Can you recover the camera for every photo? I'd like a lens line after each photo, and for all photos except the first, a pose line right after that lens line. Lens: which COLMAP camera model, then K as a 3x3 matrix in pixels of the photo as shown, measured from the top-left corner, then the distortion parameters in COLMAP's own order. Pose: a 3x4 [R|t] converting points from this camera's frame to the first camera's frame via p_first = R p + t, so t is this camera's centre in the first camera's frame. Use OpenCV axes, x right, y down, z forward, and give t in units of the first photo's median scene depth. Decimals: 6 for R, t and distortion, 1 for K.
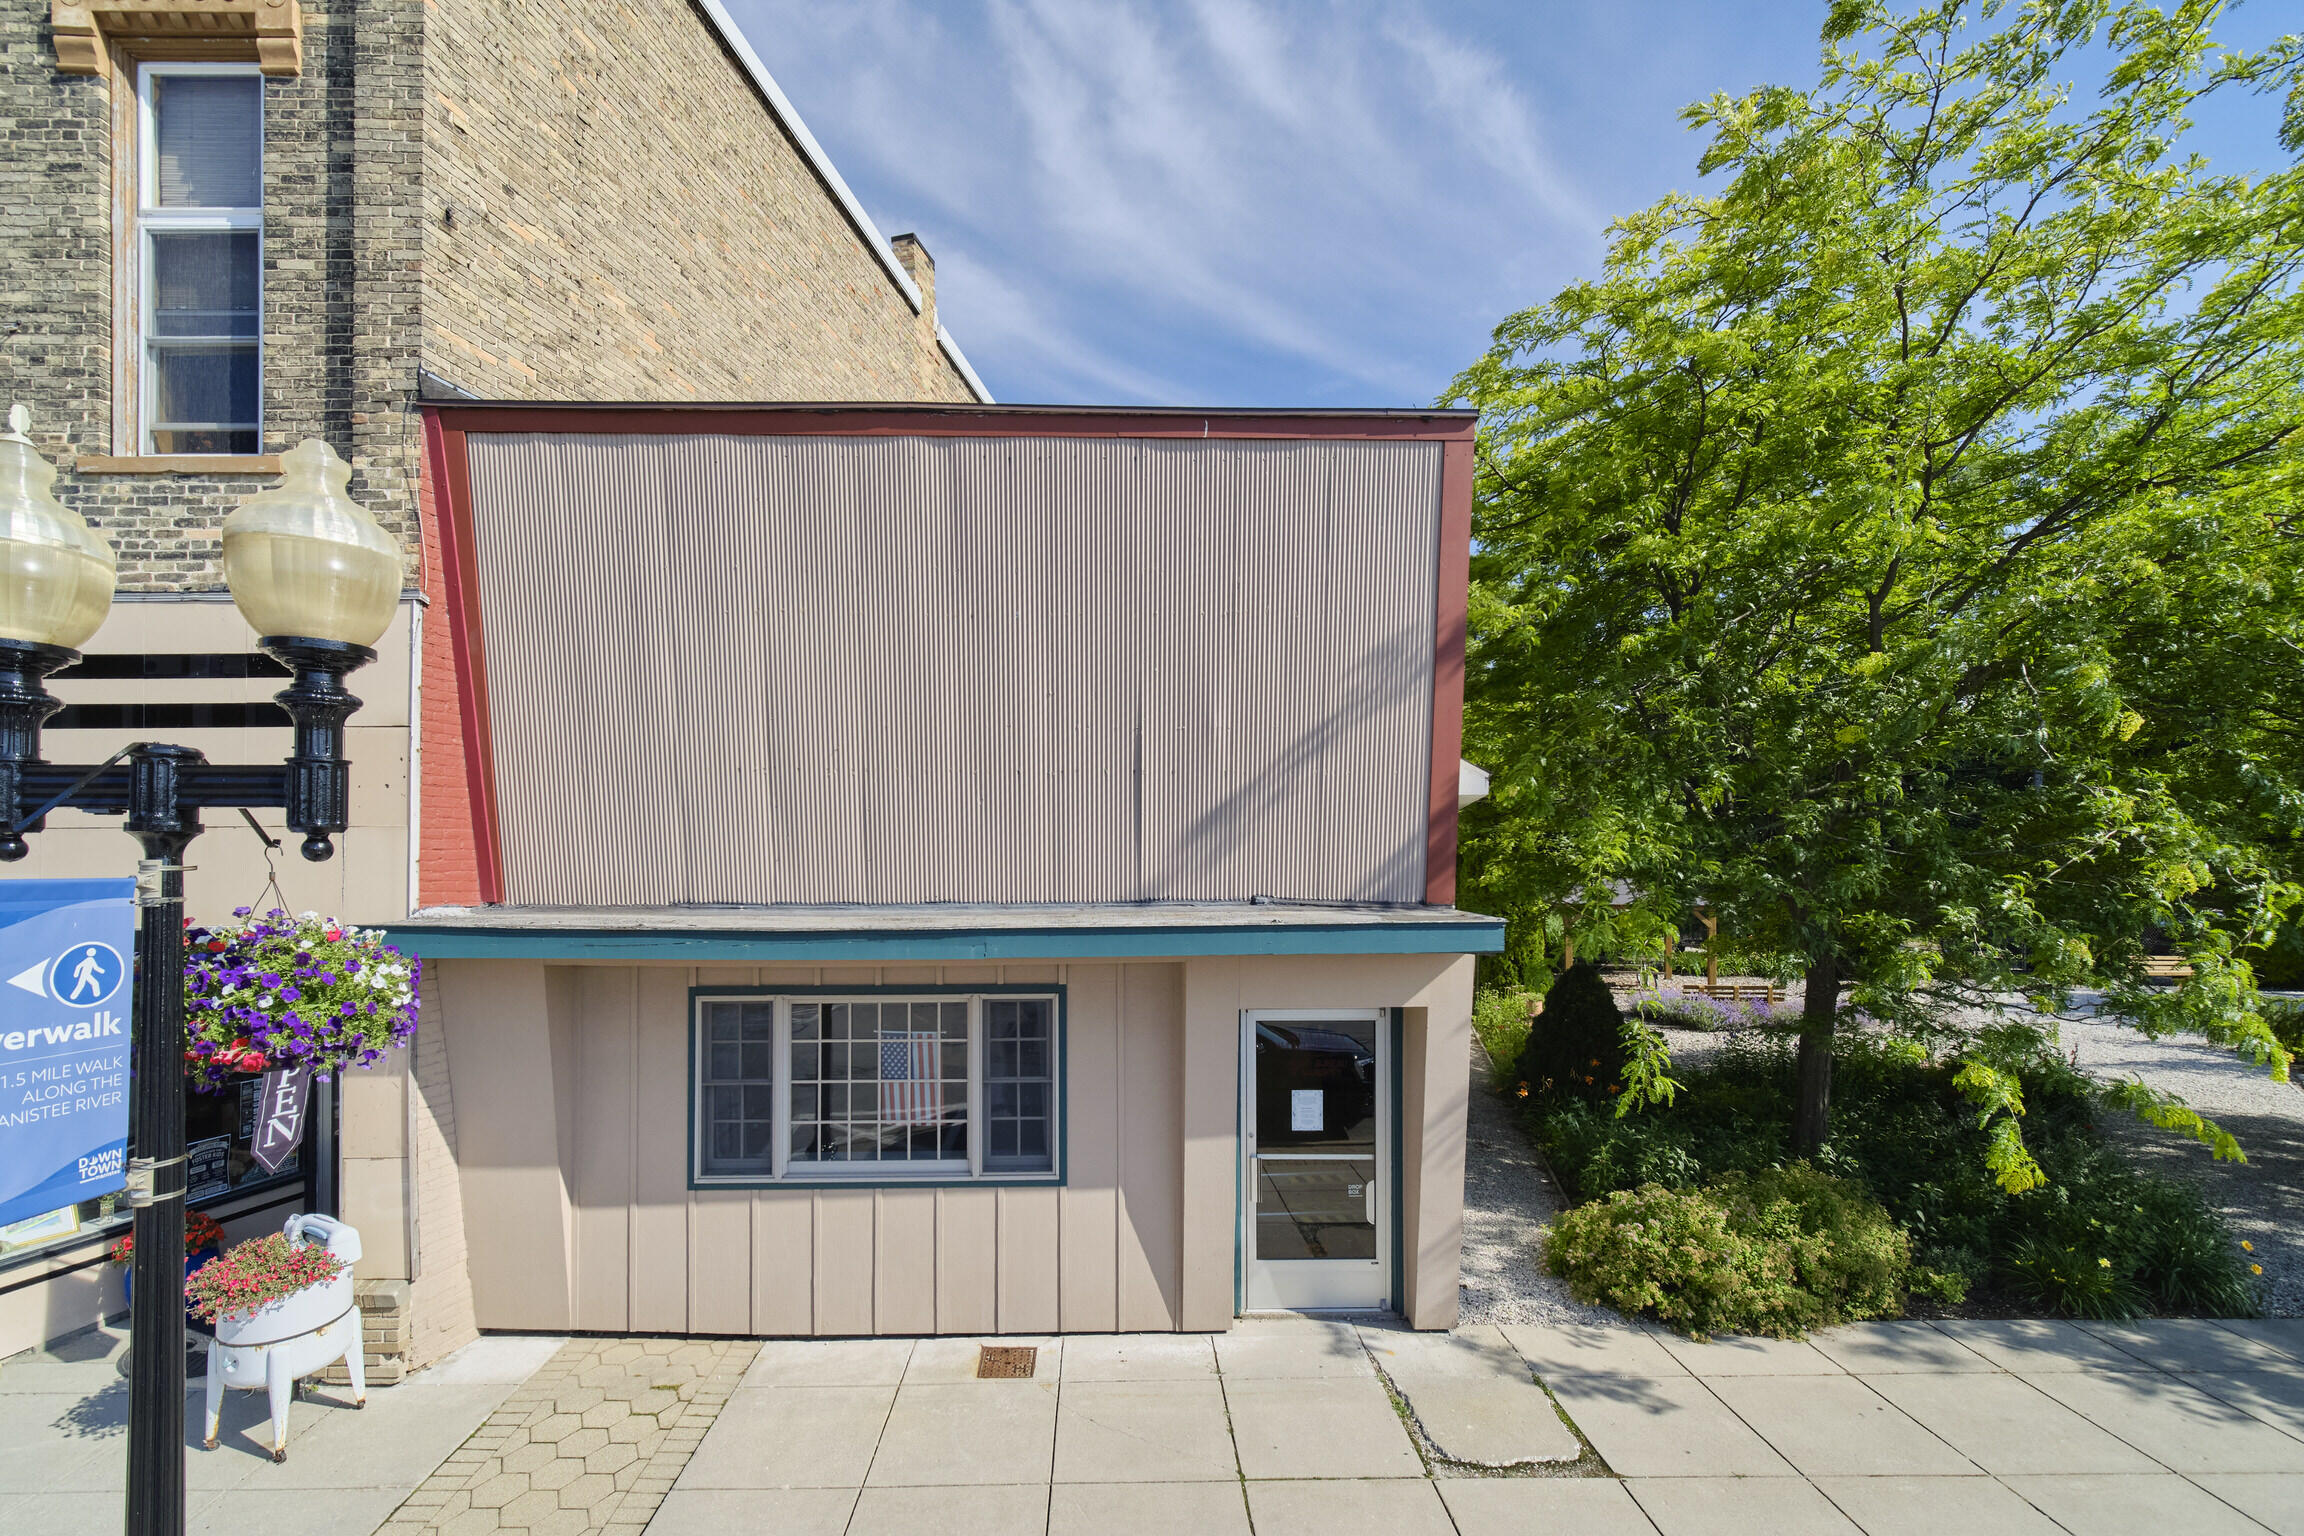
lens RADIAL K [[918.8, 0, 1121.1], [0, 918.8, 834.9], [0, 0, 1]] dist [-0.001732, 0.000536]
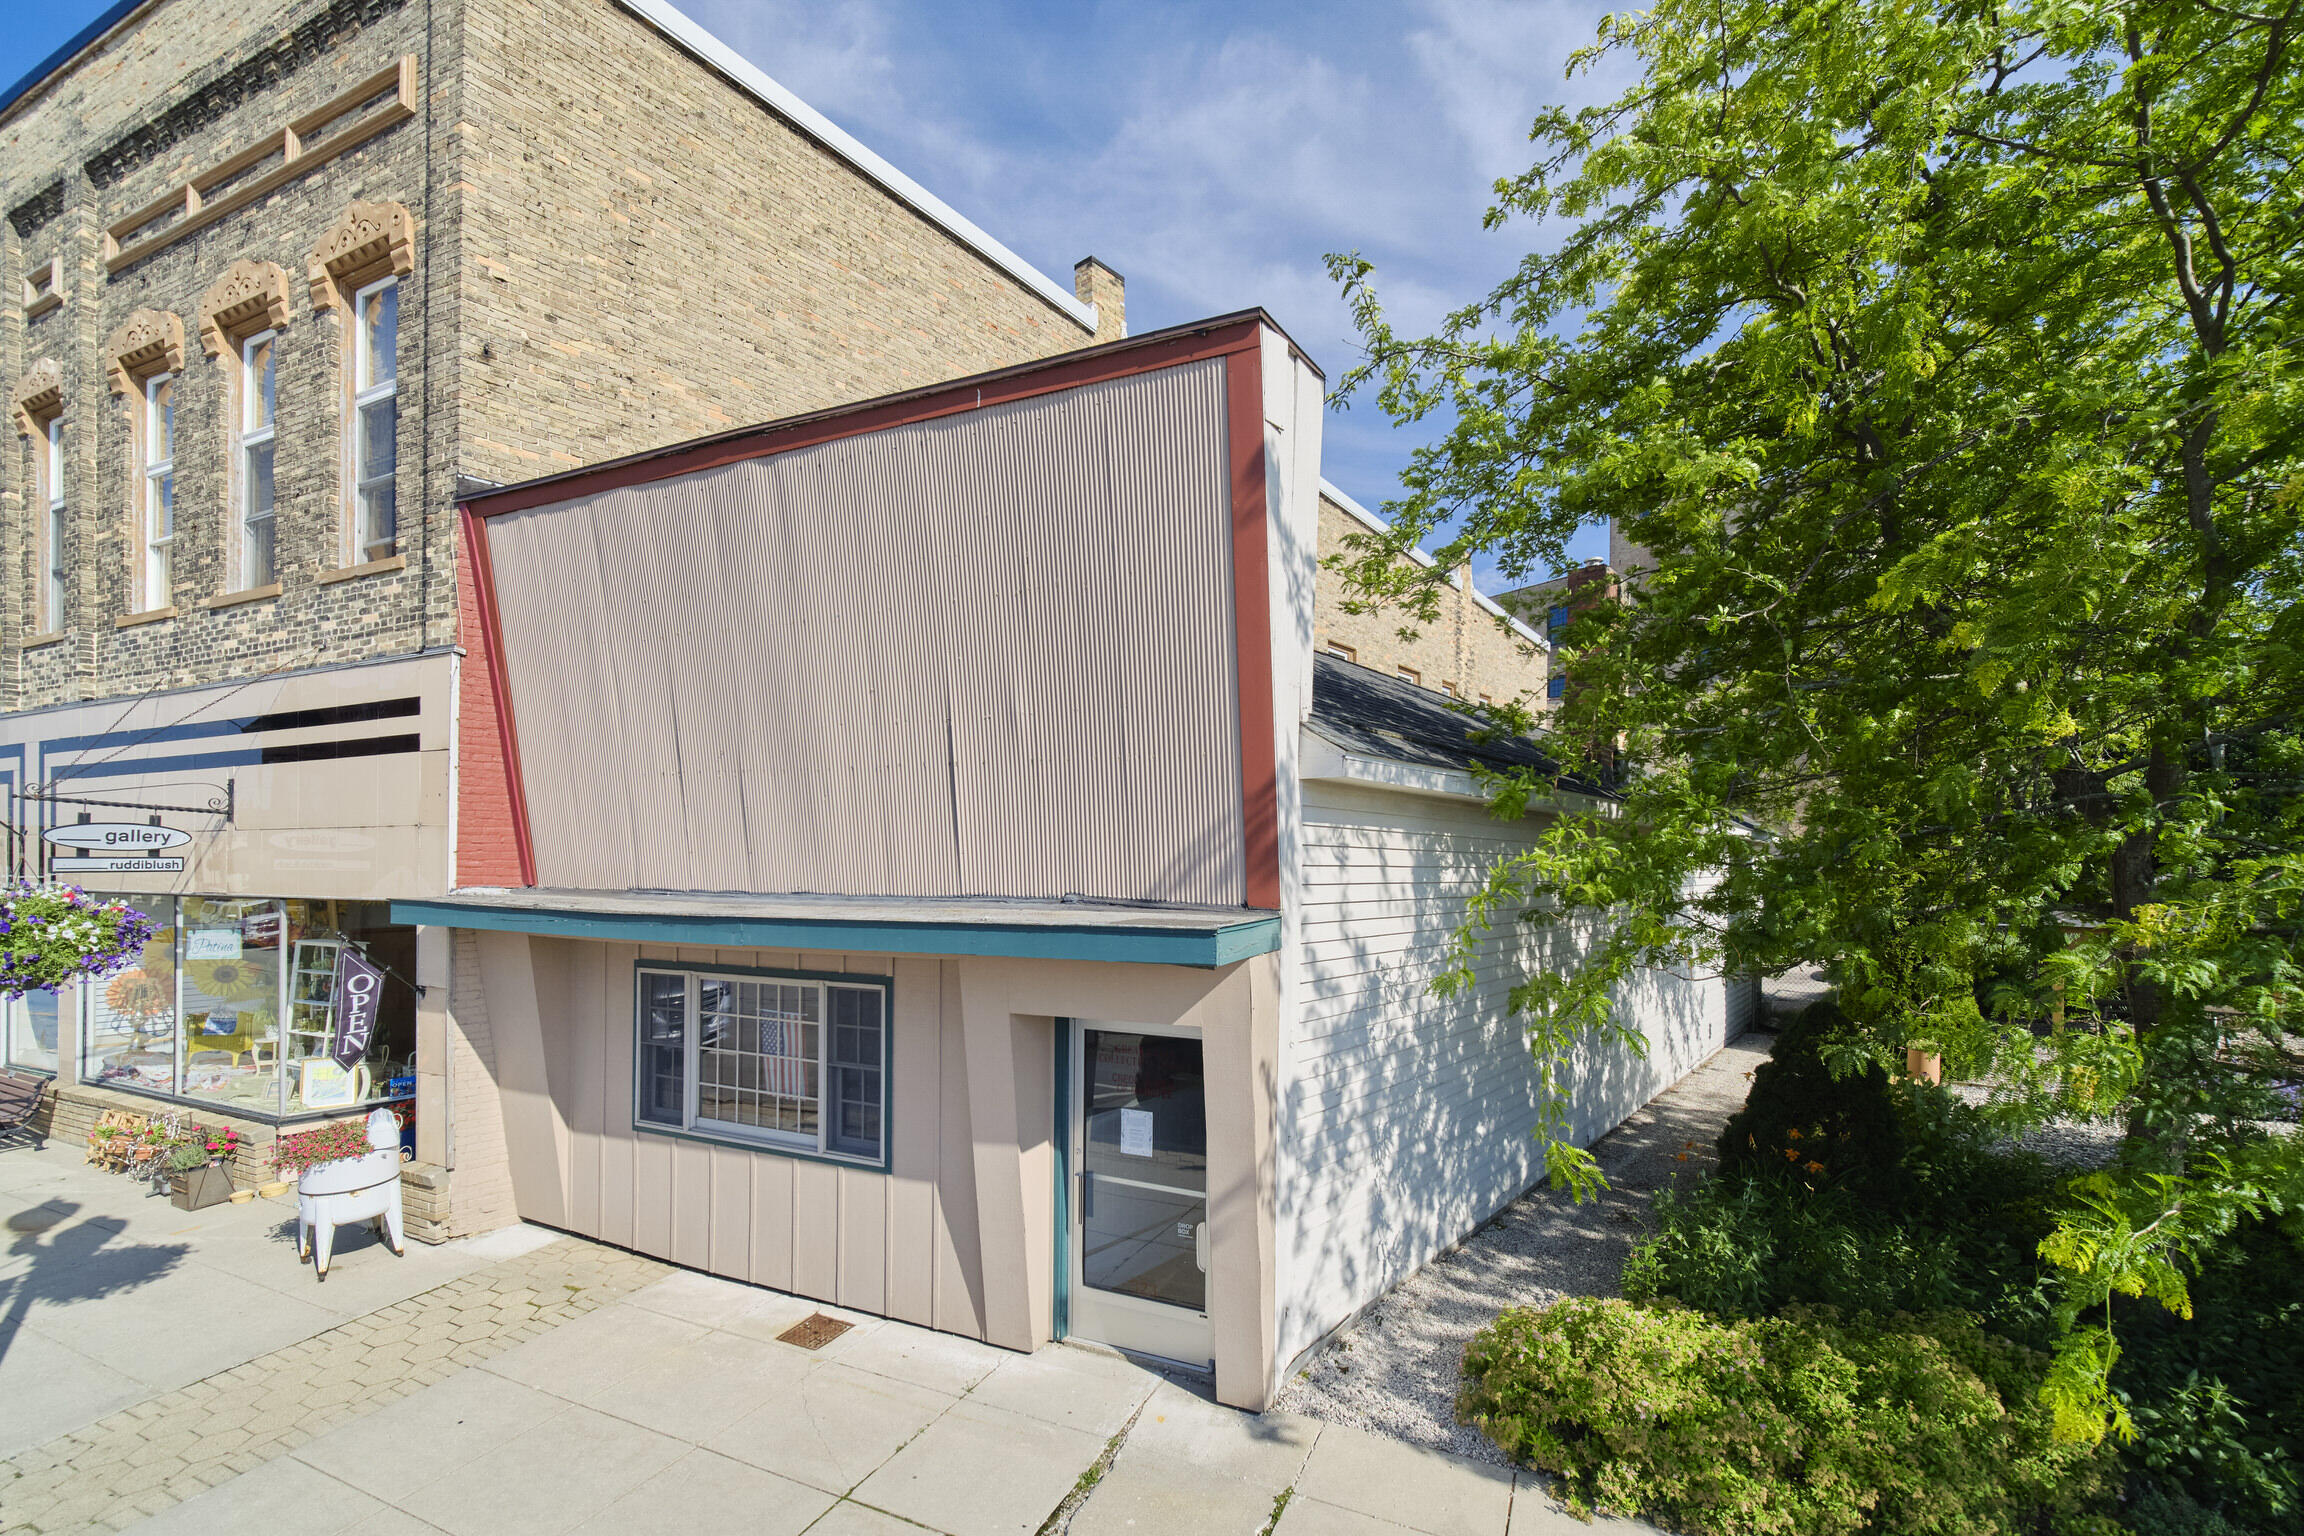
lens RADIAL K [[918.8, 0, 1204.5], [0, 918.8, 856.6], [0, 0, 1]] dist [-0.001732, 0.000536]
pose [[0.911216, 0.004206, -0.411907, 0.684973], [0.000445, 0.999937, 0.011194, 0.020064], [0.411928, -0.010383, 0.911157, 0.225335]]
